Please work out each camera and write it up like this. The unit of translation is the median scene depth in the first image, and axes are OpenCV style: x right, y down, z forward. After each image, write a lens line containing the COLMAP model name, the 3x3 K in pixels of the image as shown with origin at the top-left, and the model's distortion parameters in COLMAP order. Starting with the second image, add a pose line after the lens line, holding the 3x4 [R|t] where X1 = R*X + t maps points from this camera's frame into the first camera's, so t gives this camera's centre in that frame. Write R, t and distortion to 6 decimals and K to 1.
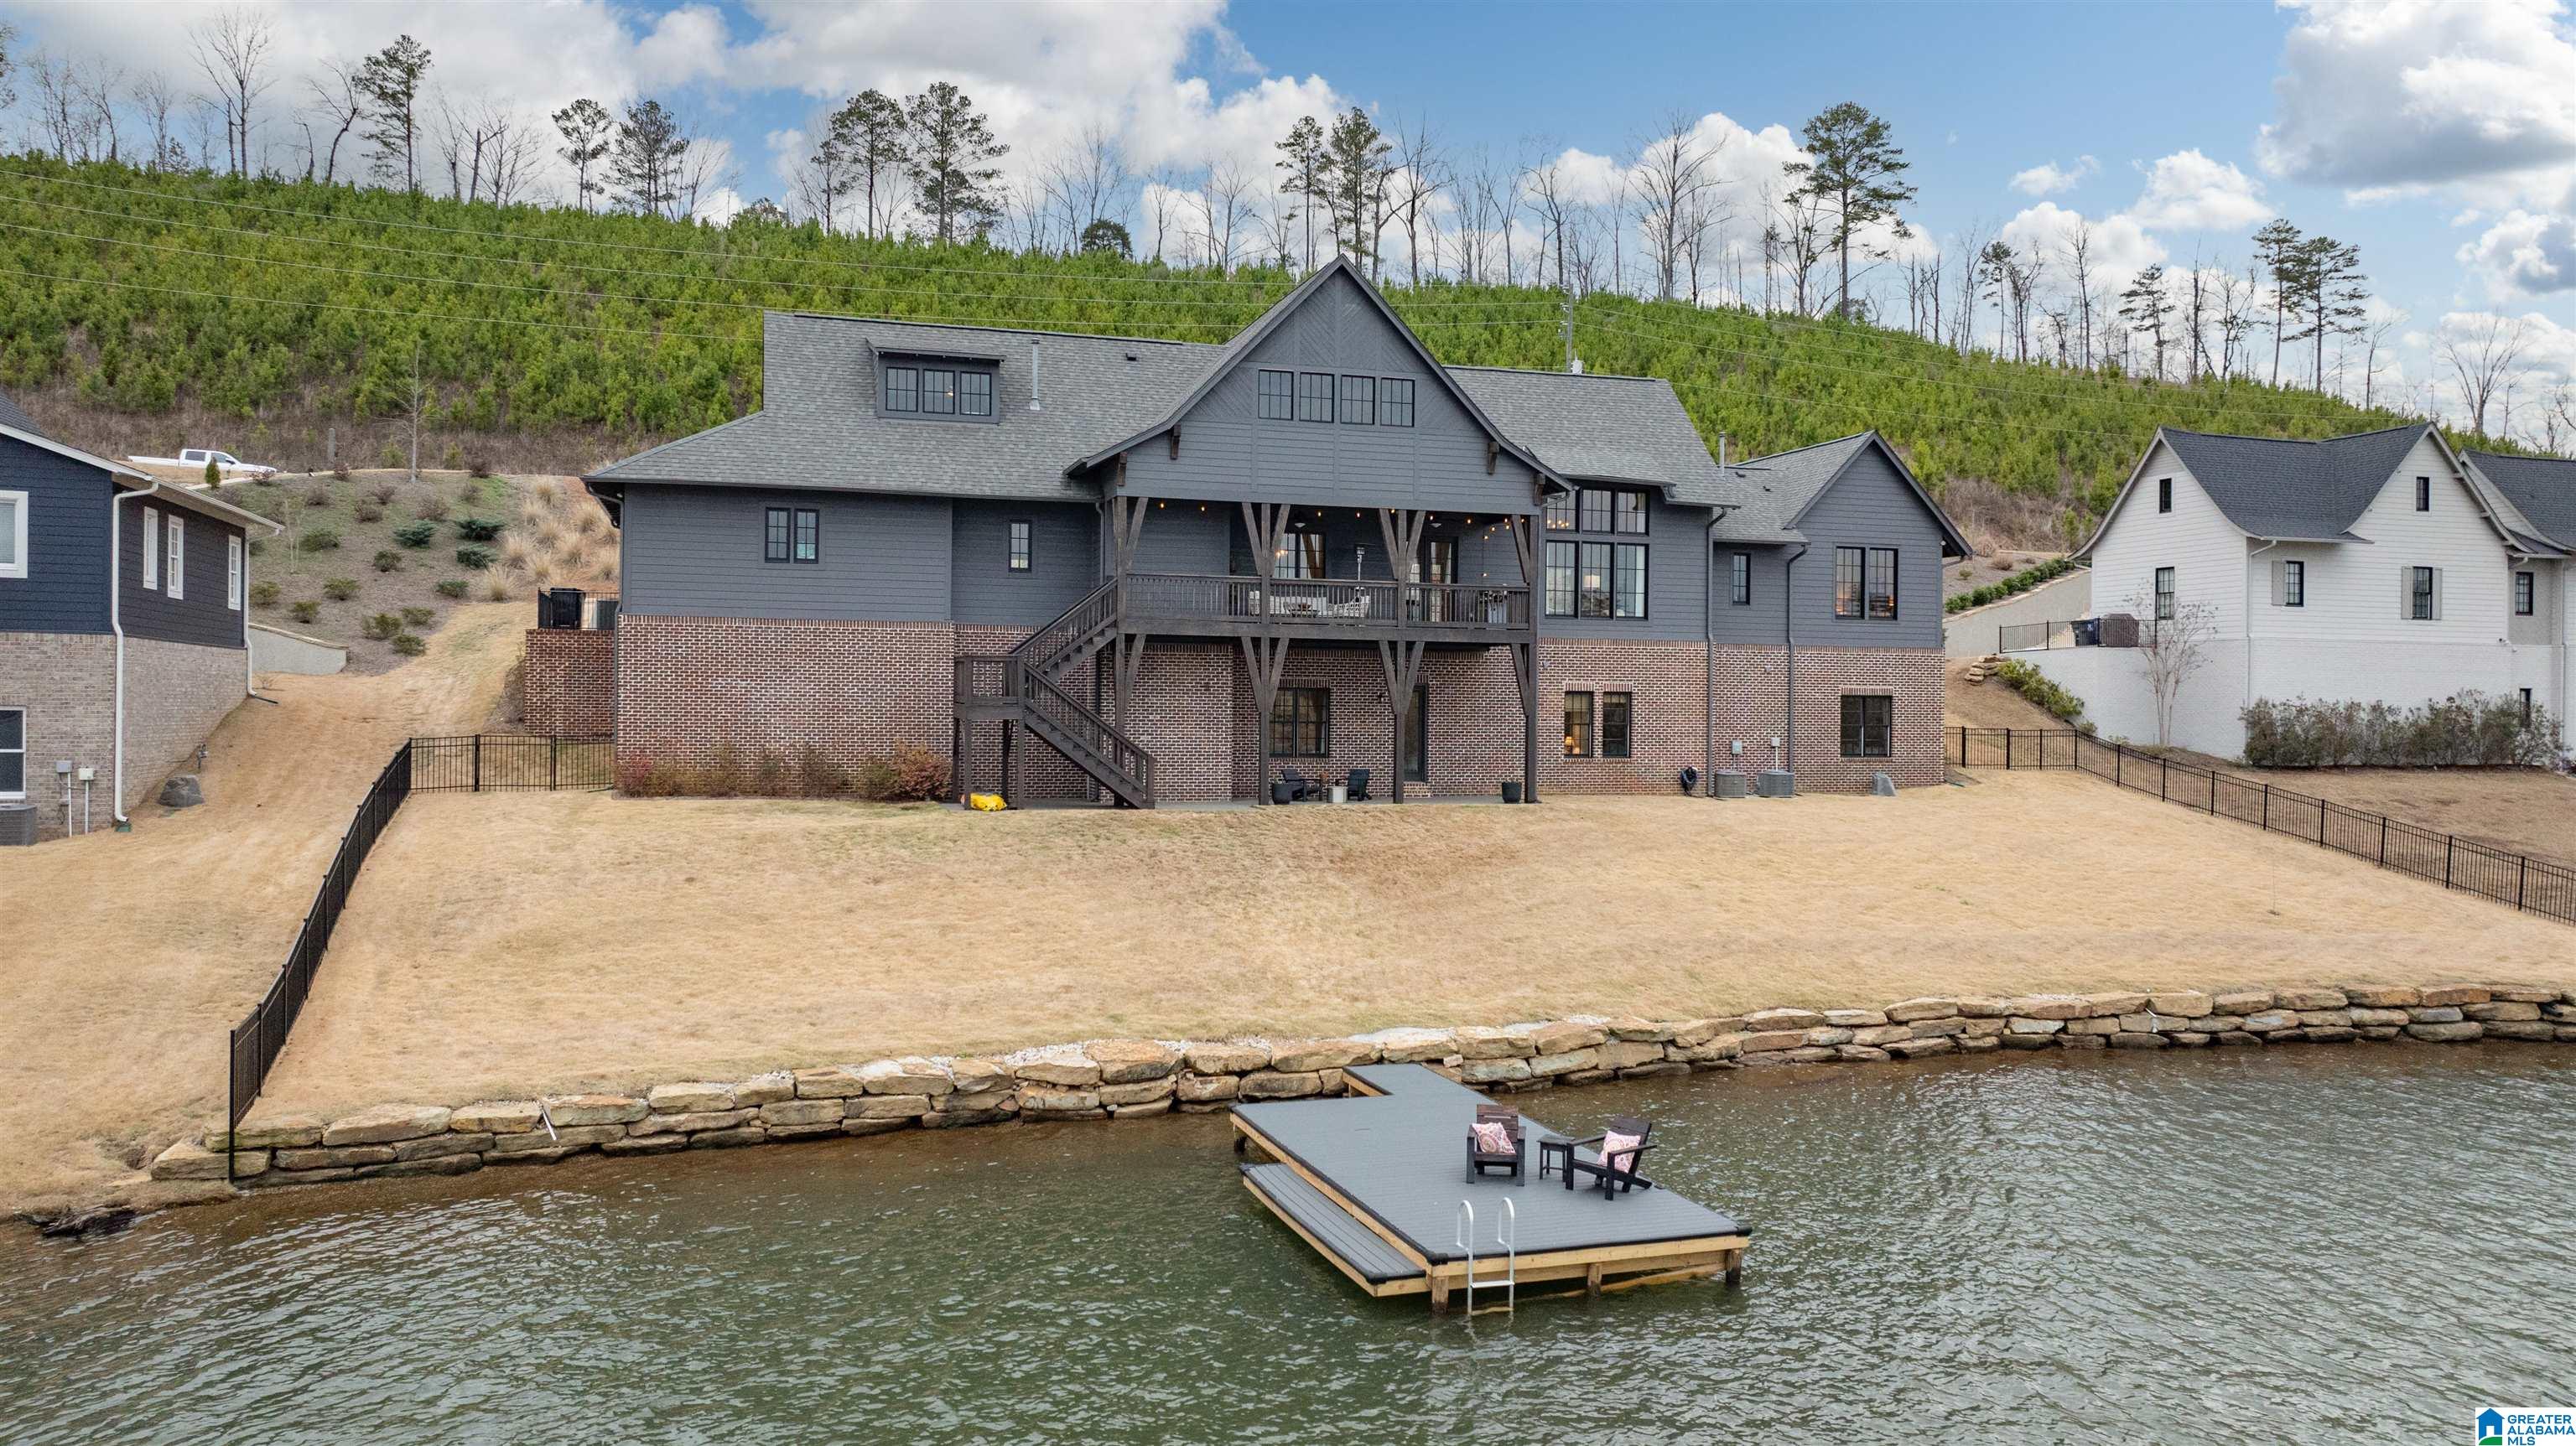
lens RADIAL K [[1804.3, 0, 1288.0], [0, 1804.3, 723.0], [0, 0, 1]] dist [-0.021745, 0.001636]
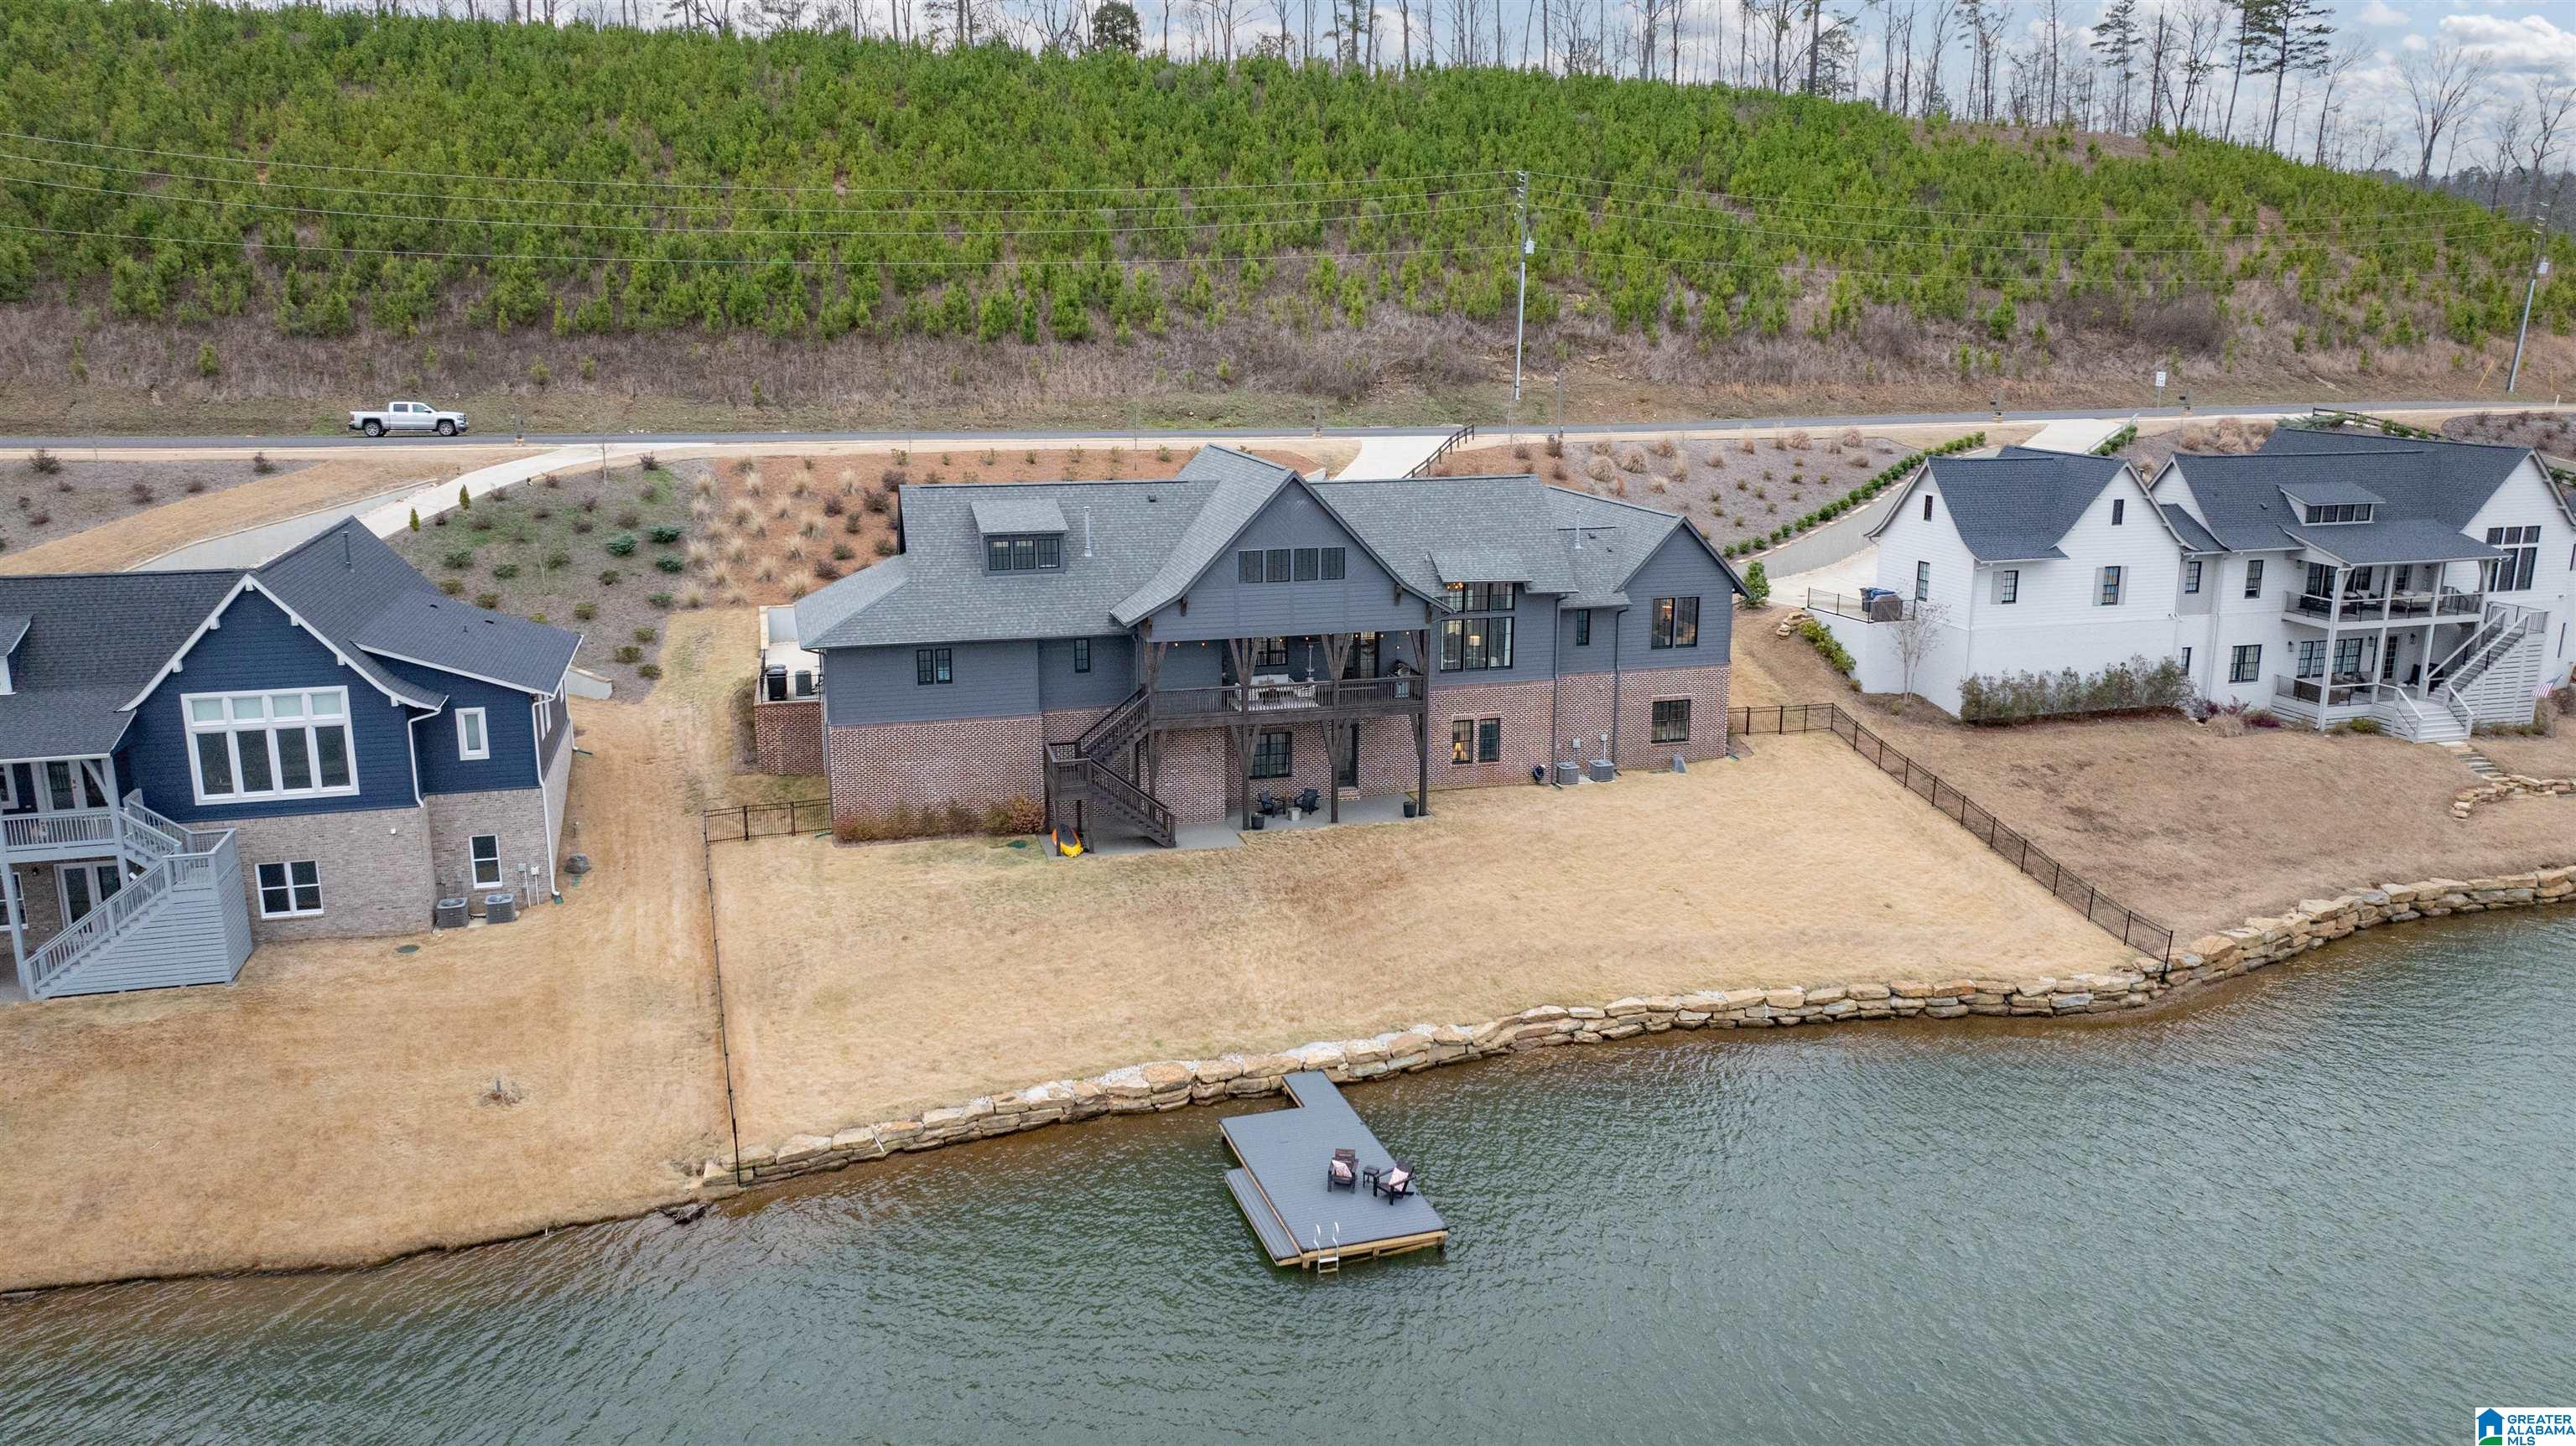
lens RADIAL K [[1804.3, 0, 1288.0], [0, 1804.3, 723.0], [0, 0, 1]] dist [-0.021745, 0.001636]
pose [[0.999935, -0.004081, -0.010603, 0.040170], [0.006340, 0.974863, 0.222716, -0.396885], [0.009427, -0.222768, 0.974826, -0.498245]]
